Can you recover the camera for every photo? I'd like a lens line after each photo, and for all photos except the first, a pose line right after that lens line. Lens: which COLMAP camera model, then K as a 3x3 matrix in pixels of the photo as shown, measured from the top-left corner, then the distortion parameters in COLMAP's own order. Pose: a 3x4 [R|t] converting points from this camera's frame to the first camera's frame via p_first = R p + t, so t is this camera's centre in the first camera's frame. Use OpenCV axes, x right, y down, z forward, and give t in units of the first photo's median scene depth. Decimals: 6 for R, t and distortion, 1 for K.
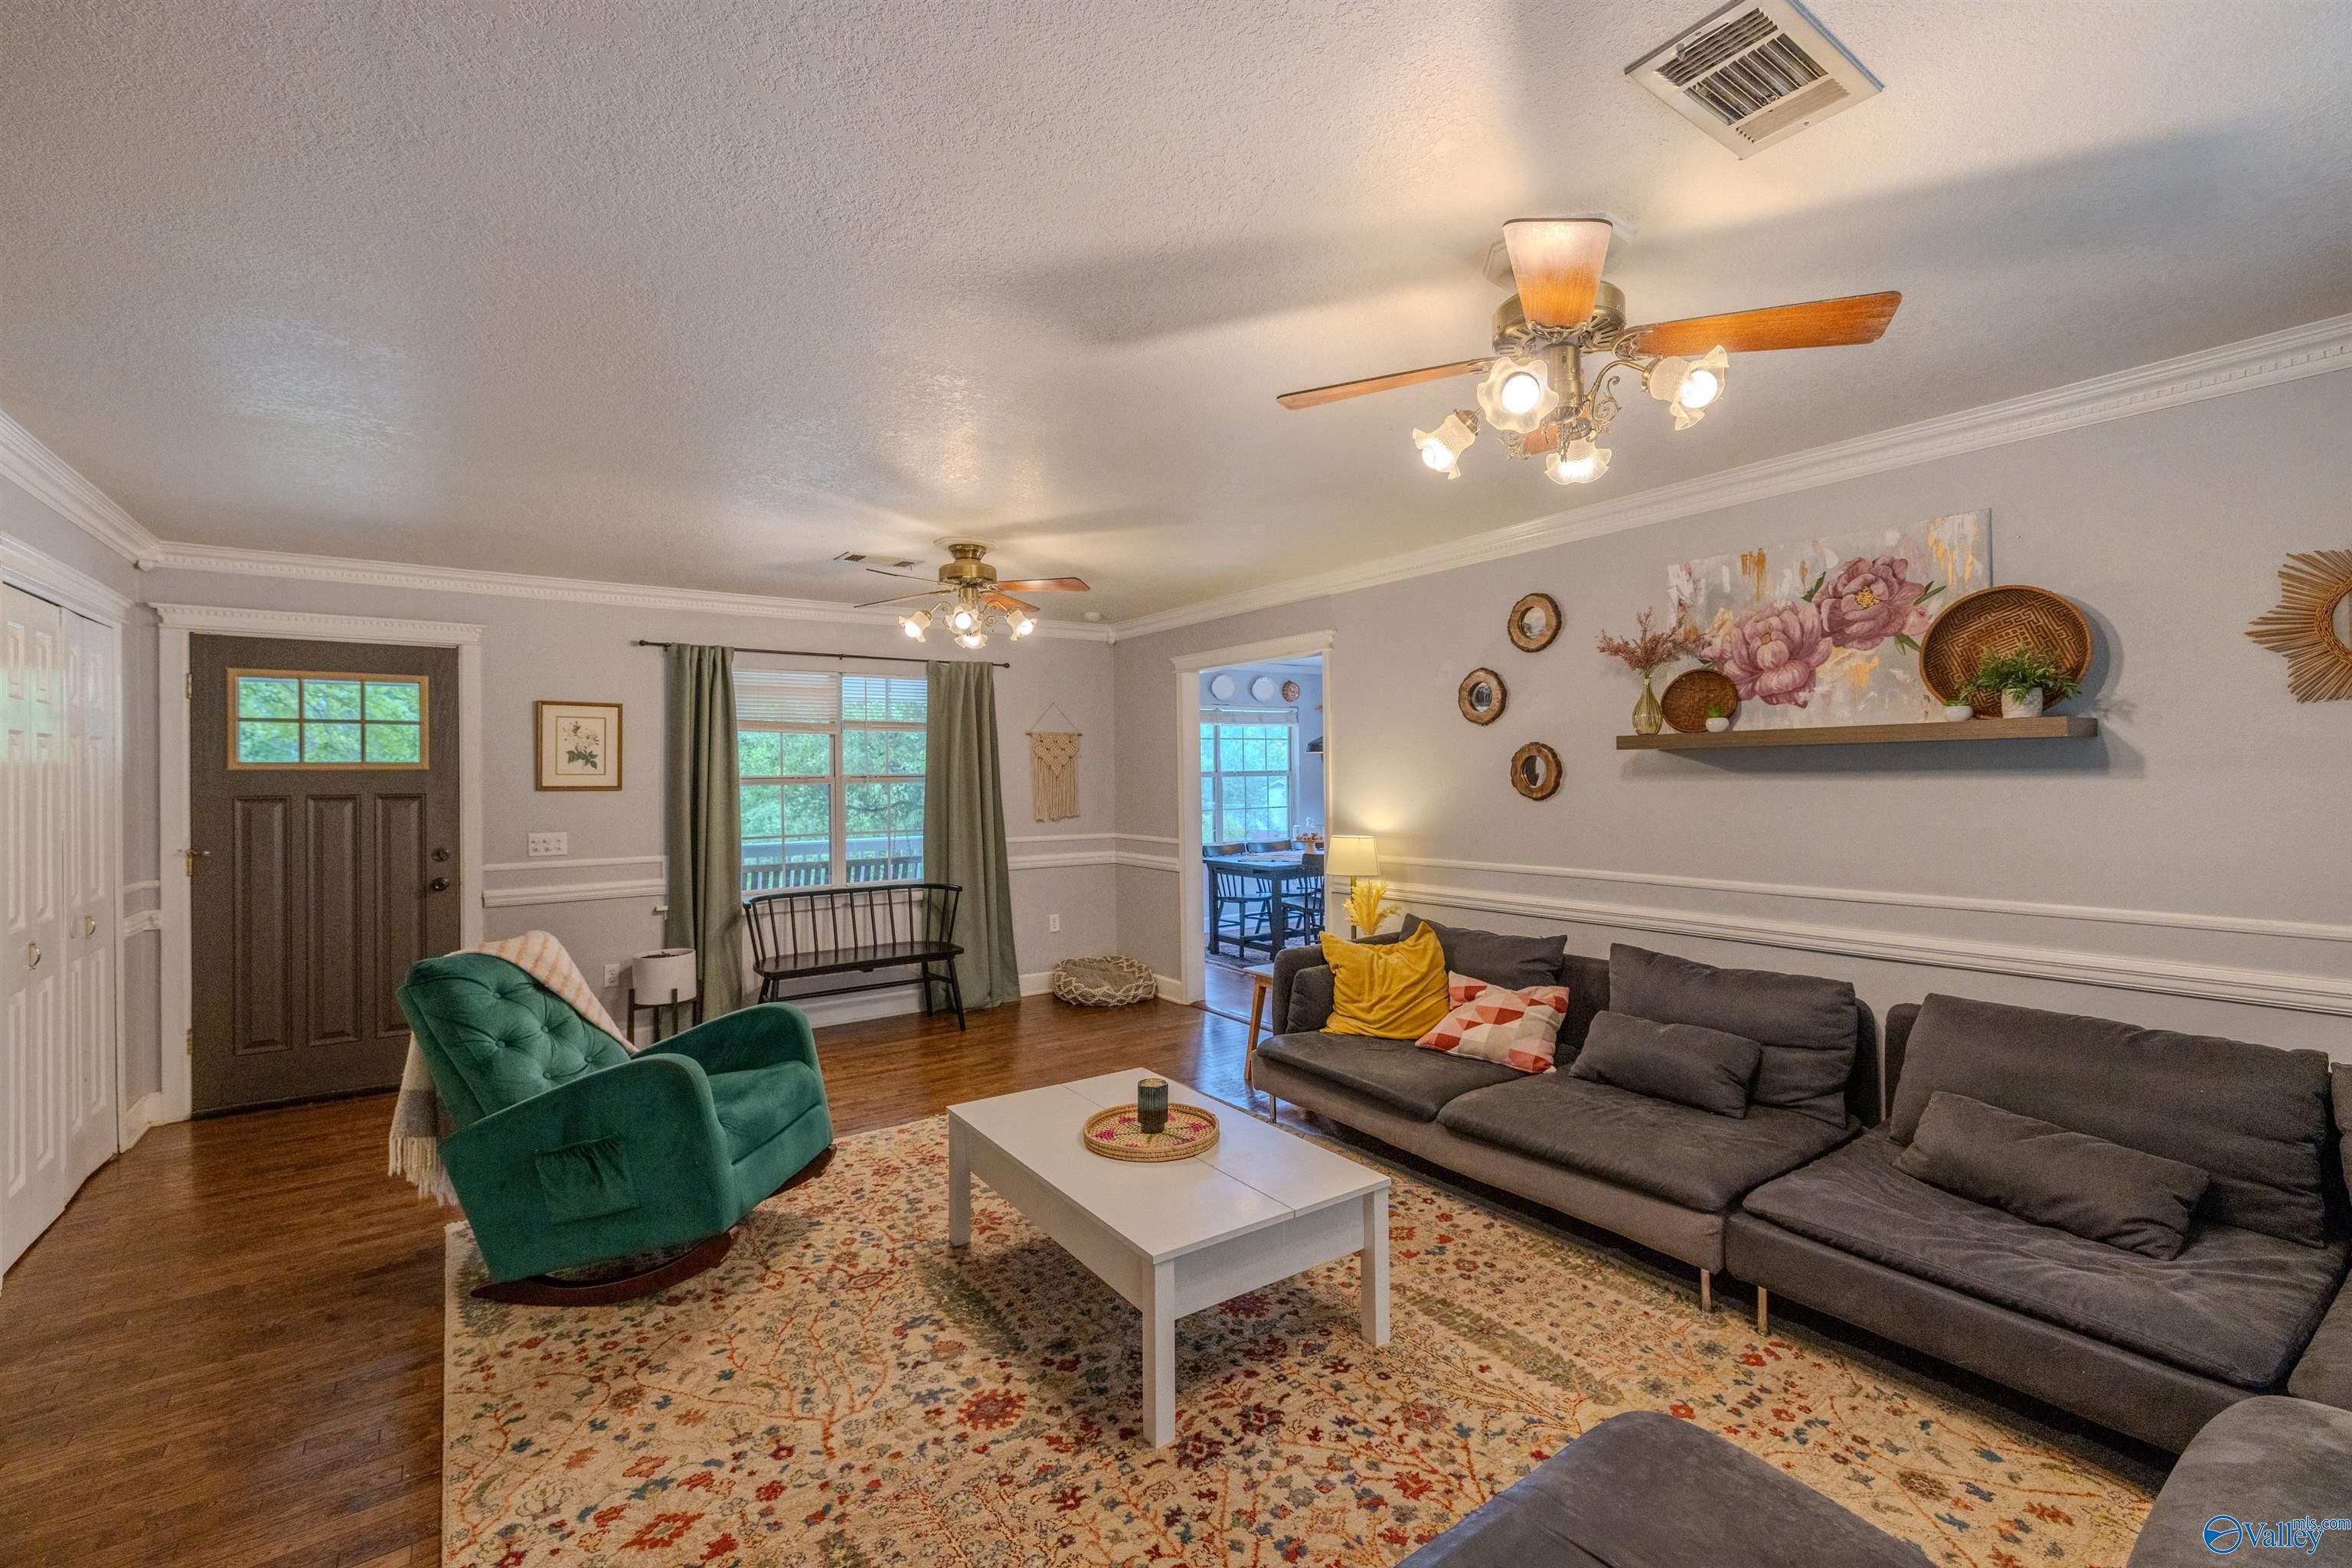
lens RADIAL K [[1018.4, 0, 1182.6], [0, 1018.4, 784.6], [0, 0, 1]] dist [0.010242, 0.000251]
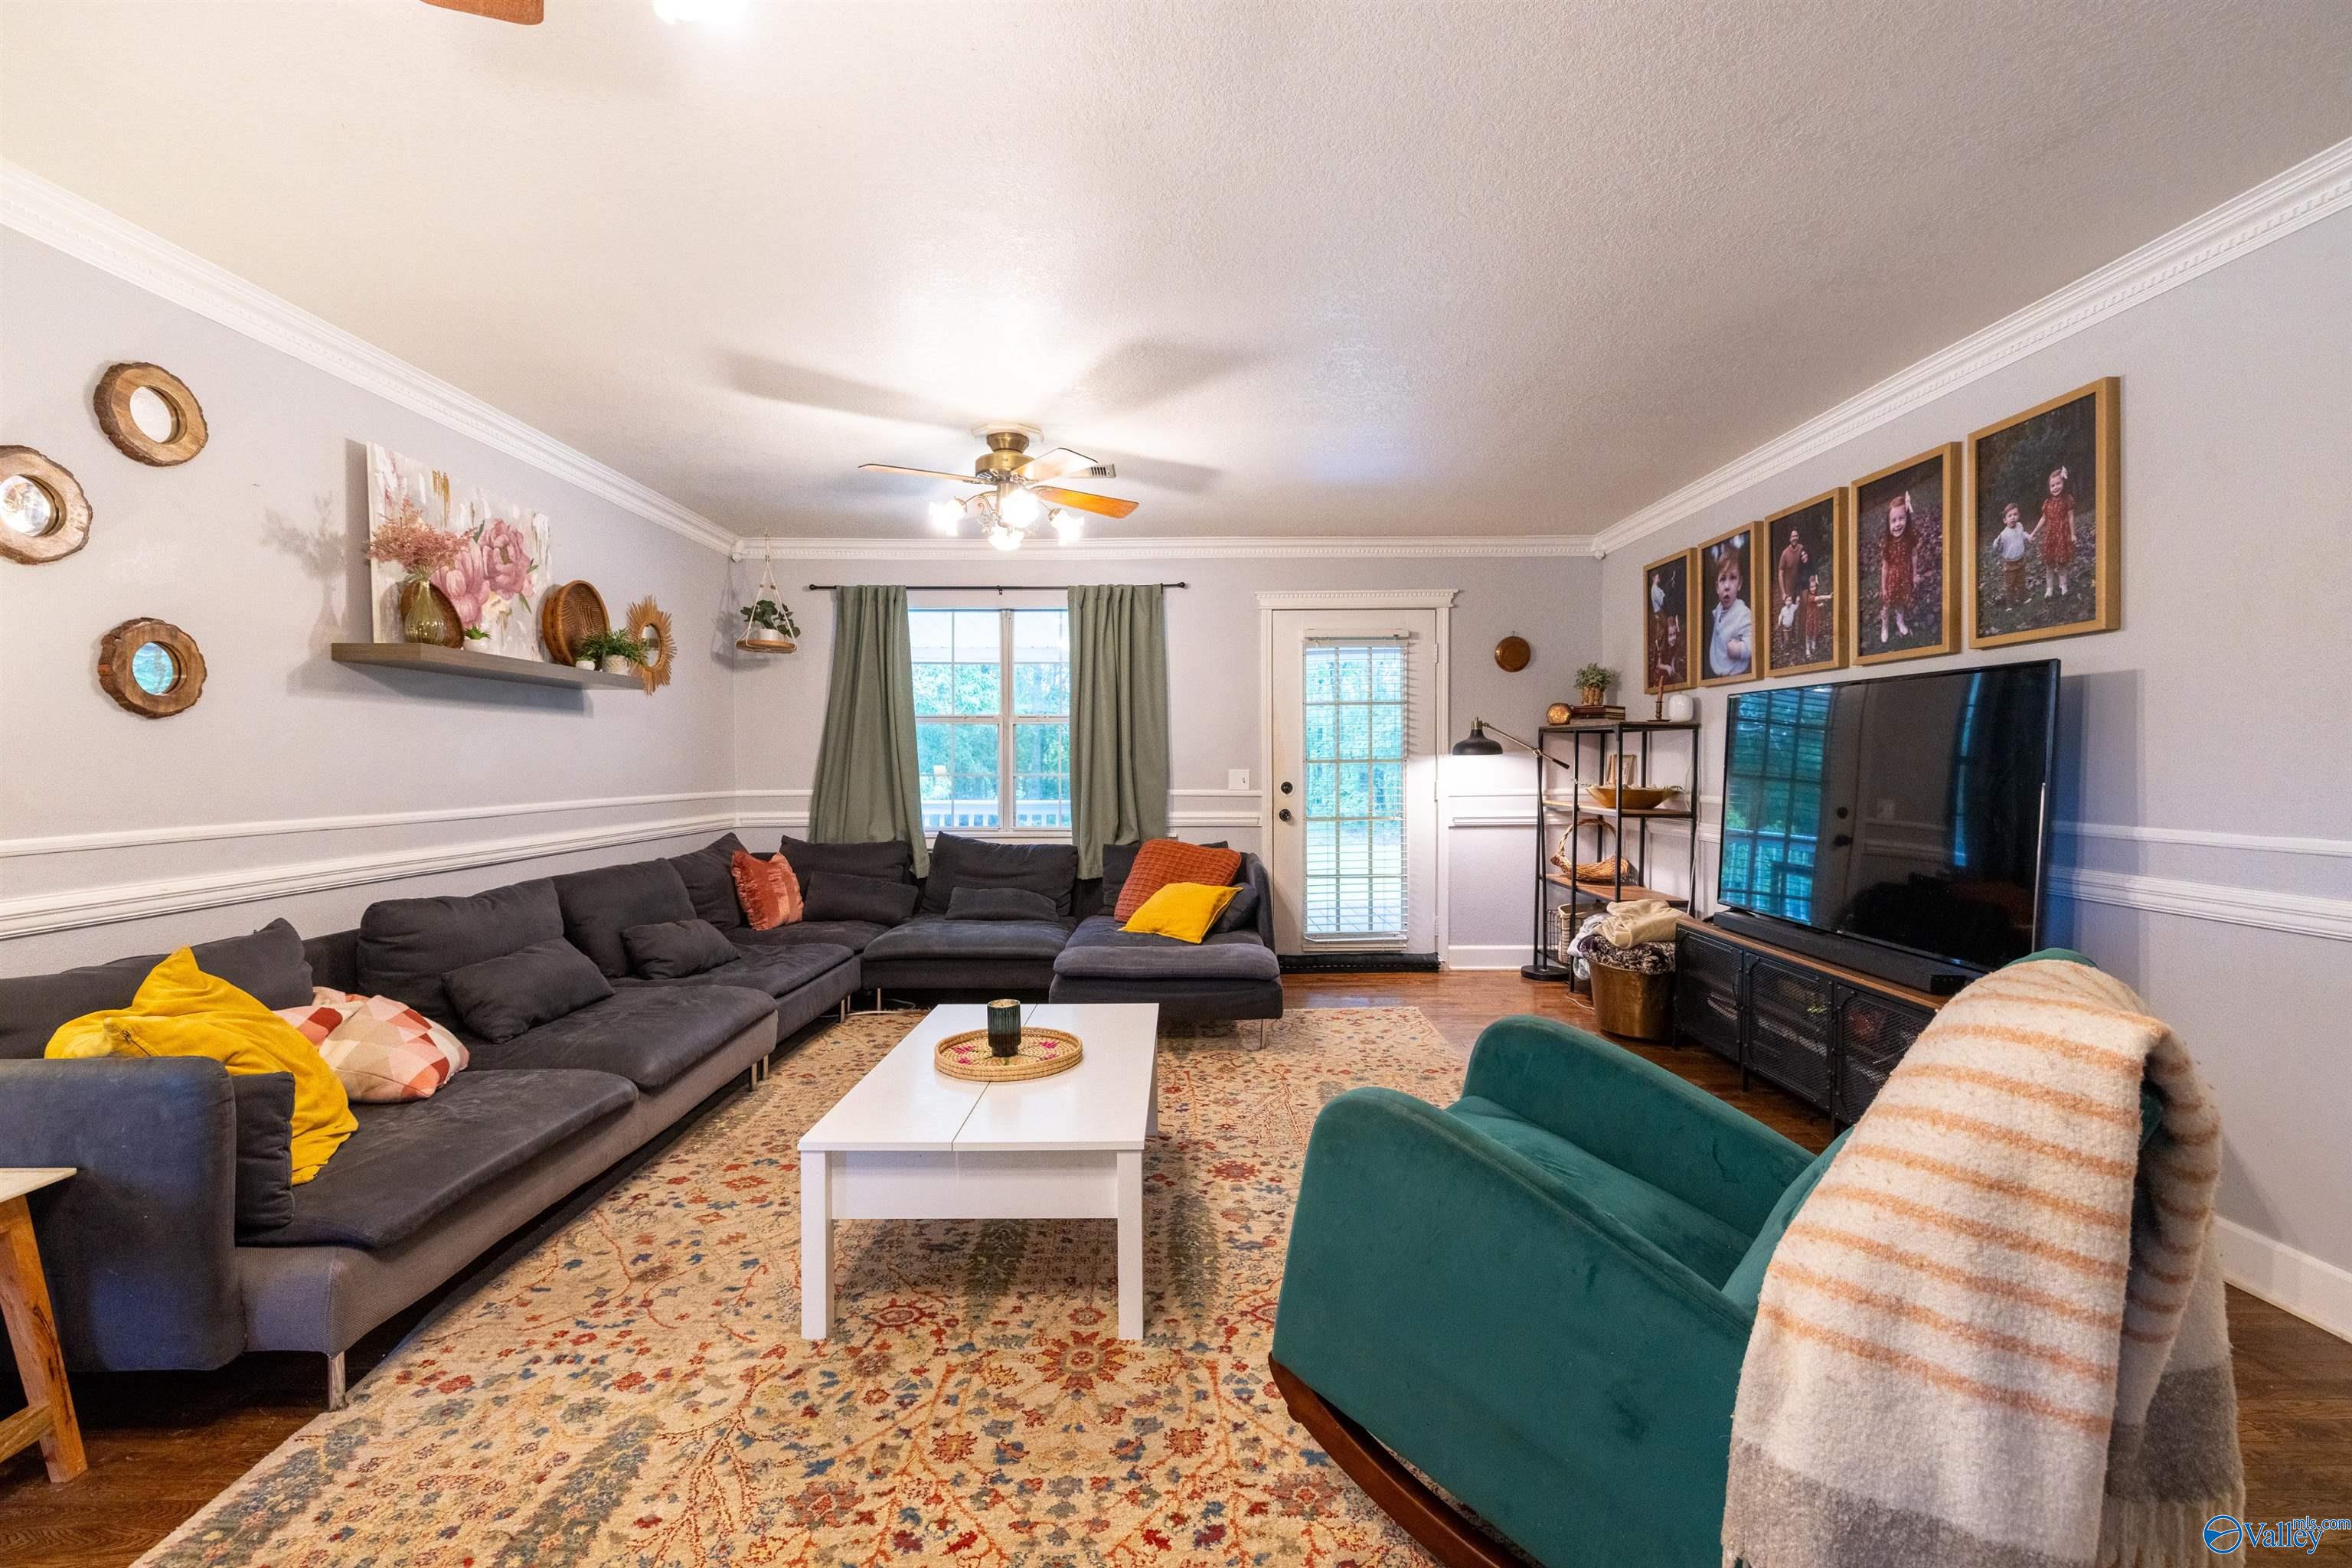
lens RADIAL K [[1018.4, 0, 1171.8], [0, 1018.4, 774.4], [0, 0, 1]] dist [0.010242, 0.000251]
pose [[-0.822950, 0.010209, 0.568023, -0.634460], [0.017007, 0.999833, 0.006670, 0.075009], [-0.567860, 0.015150, -0.822986, 1.551510]]
